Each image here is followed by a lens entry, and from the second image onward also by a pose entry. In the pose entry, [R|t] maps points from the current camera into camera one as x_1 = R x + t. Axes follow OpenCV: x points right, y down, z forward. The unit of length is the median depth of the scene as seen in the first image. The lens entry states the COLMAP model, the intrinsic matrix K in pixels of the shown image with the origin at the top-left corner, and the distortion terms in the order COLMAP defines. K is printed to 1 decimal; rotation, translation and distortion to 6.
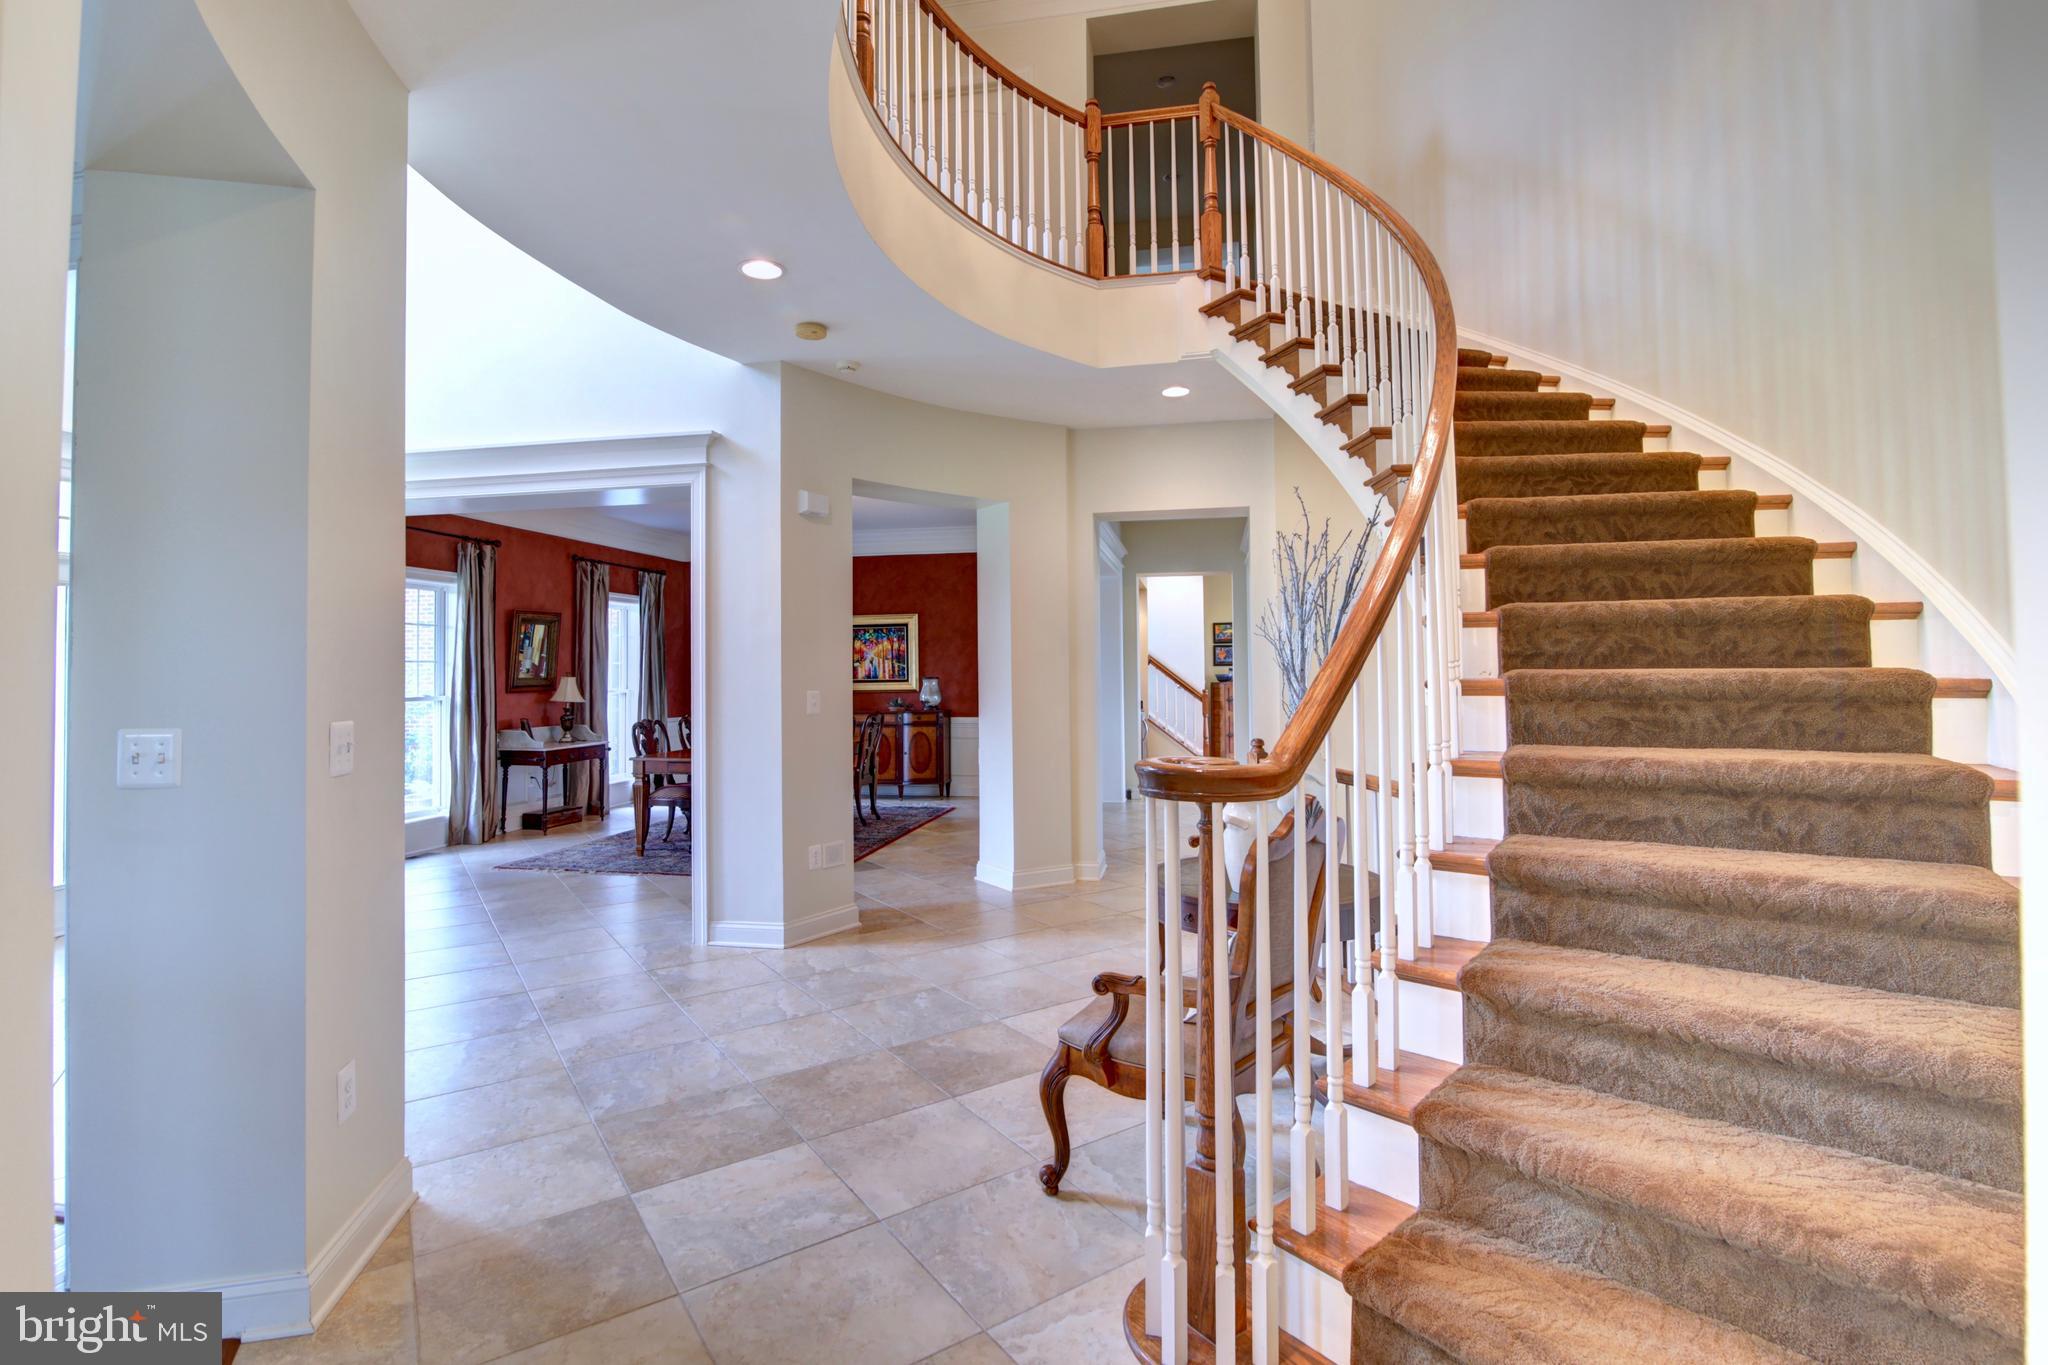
lens RADIAL K [[941.9, 0, 1018.3], [0, 941.9, 667.8], [0, 0, 1]] dist [-0.015187, 0.001137]
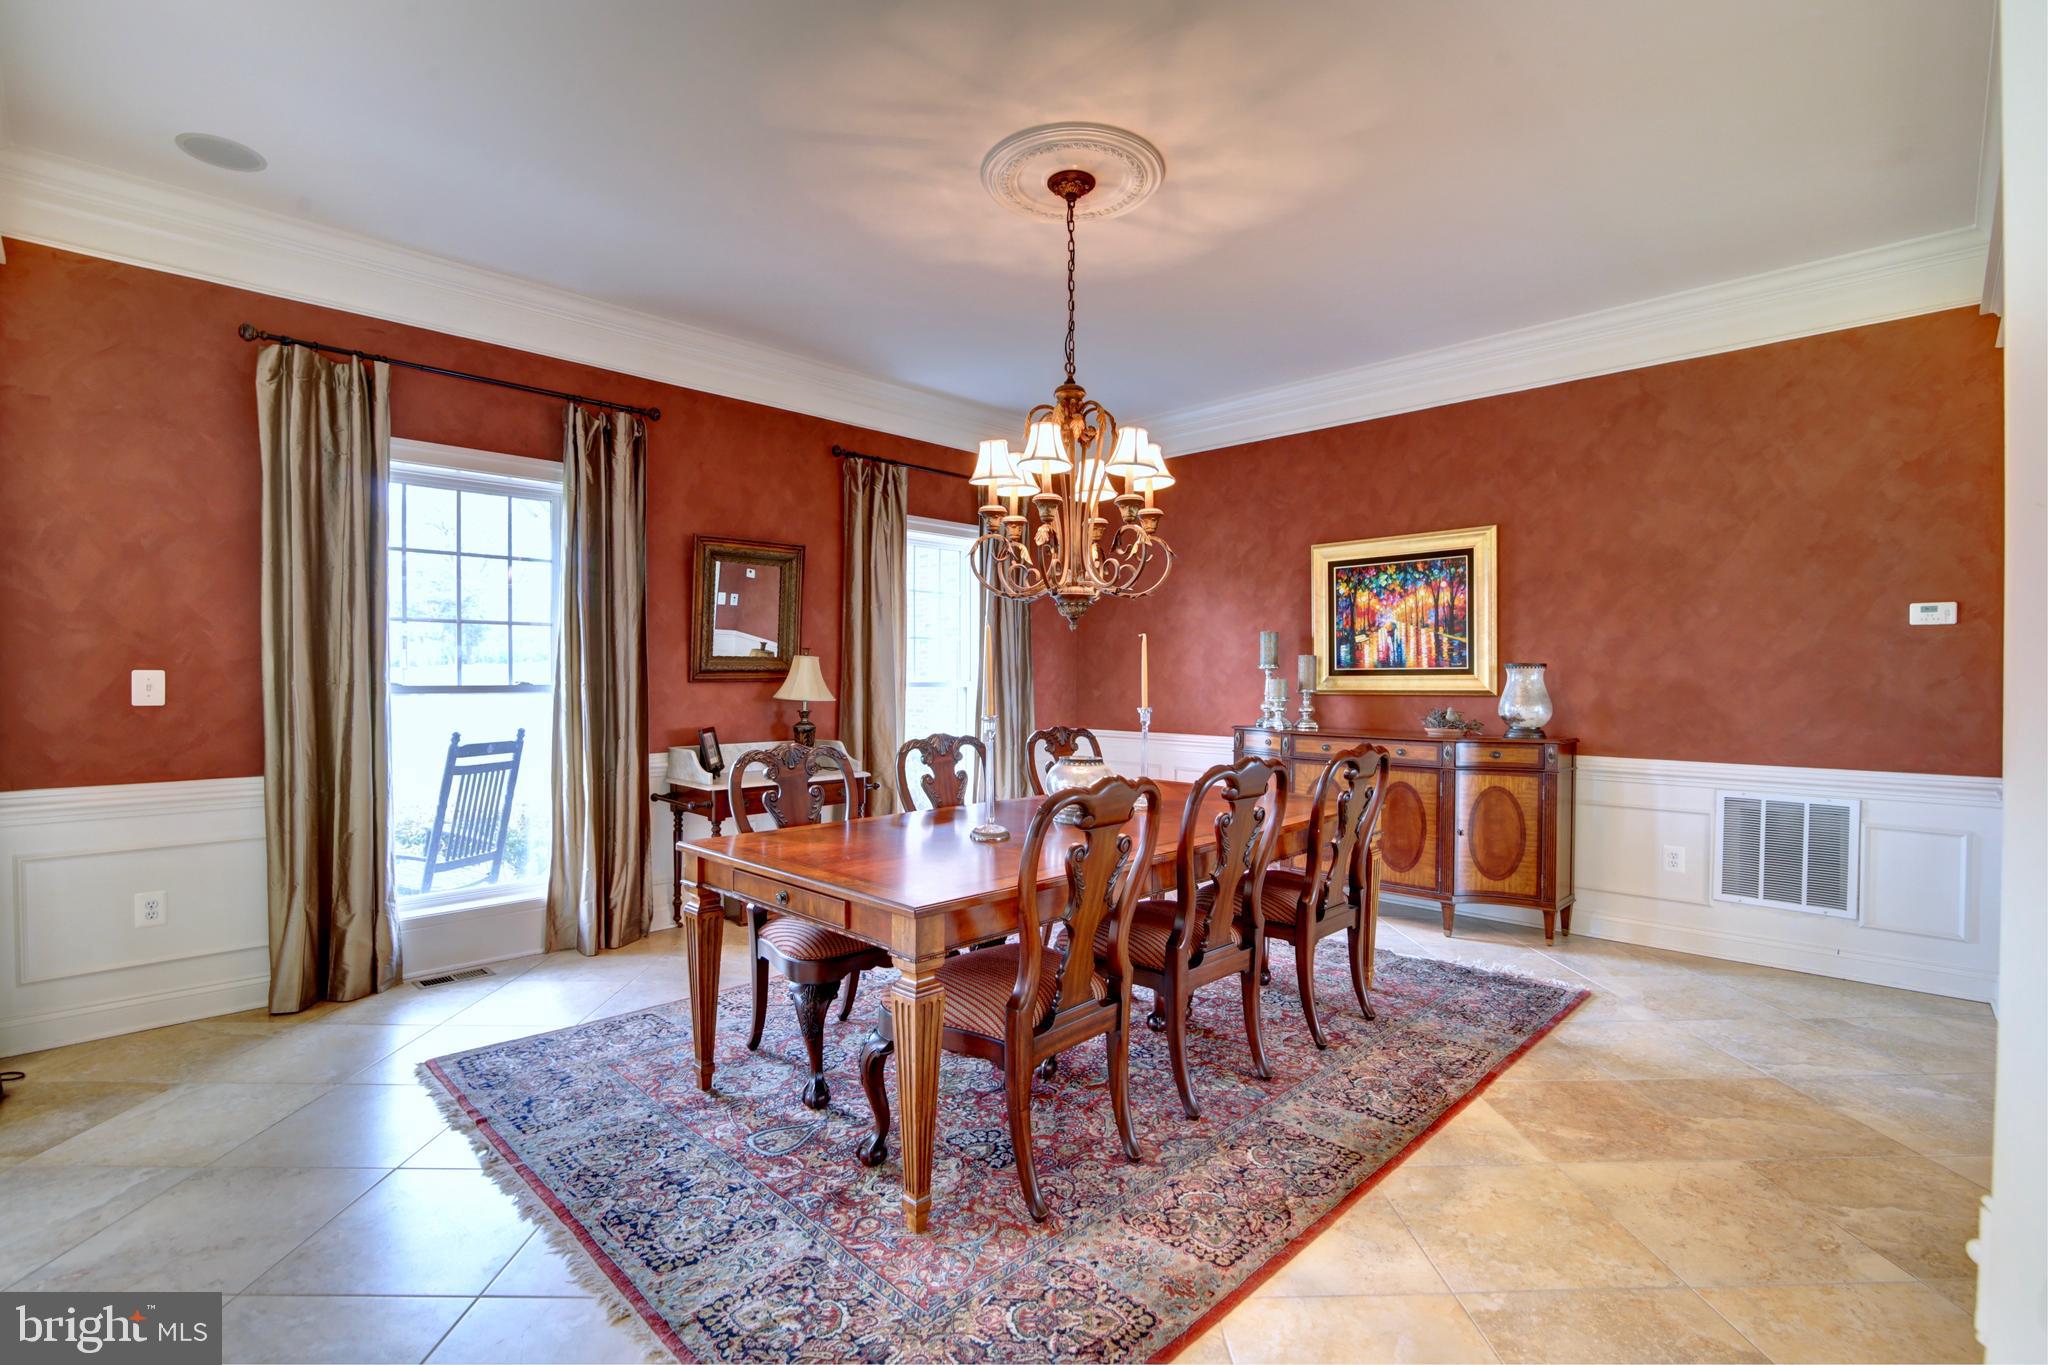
lens RADIAL K [[941.9, 0, 1029.8], [0, 941.9, 688.9], [0, 0, 1]] dist [-0.015187, 0.001137]
pose [[0.834388, 0.015355, -0.550964, -0.045194], [-0.005697, 0.999799, 0.019236, 0.014965], [0.551148, -0.012911, 0.834308, 0.509455]]
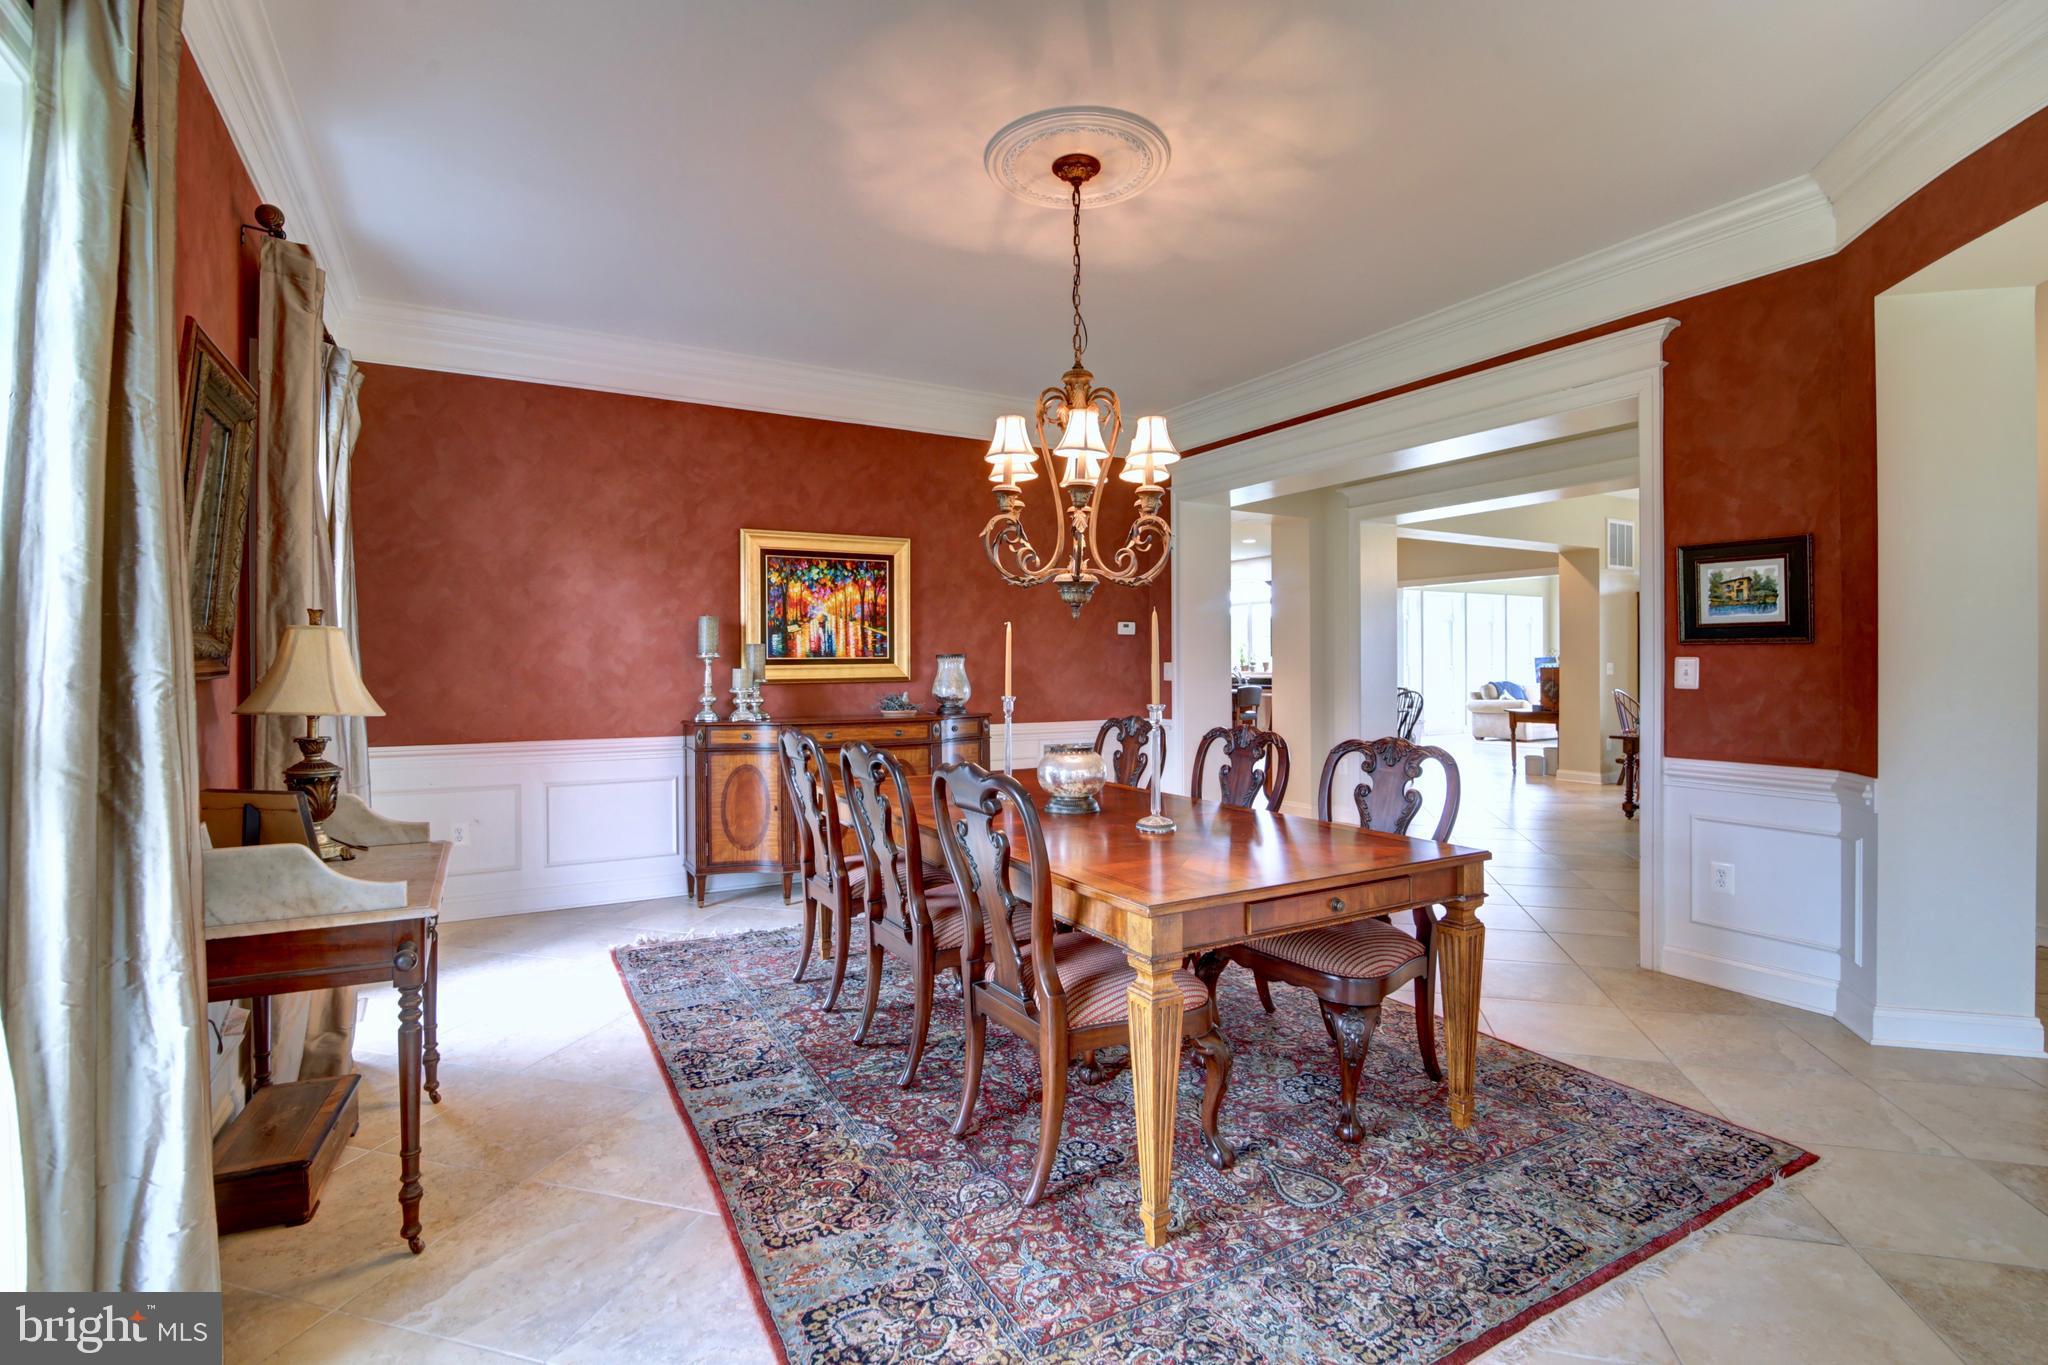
lens RADIAL K [[941.9, 0, 1034.6], [0, 941.9, 669.5], [0, 0, 1]] dist [-0.015187, 0.001137]
pose [[0.757373, 0.000131, 0.652982, -0.421634], [-0.003330, 0.999988, 0.003662, 0.016864], [-0.652974, -0.004948, 0.757365, 0.553163]]
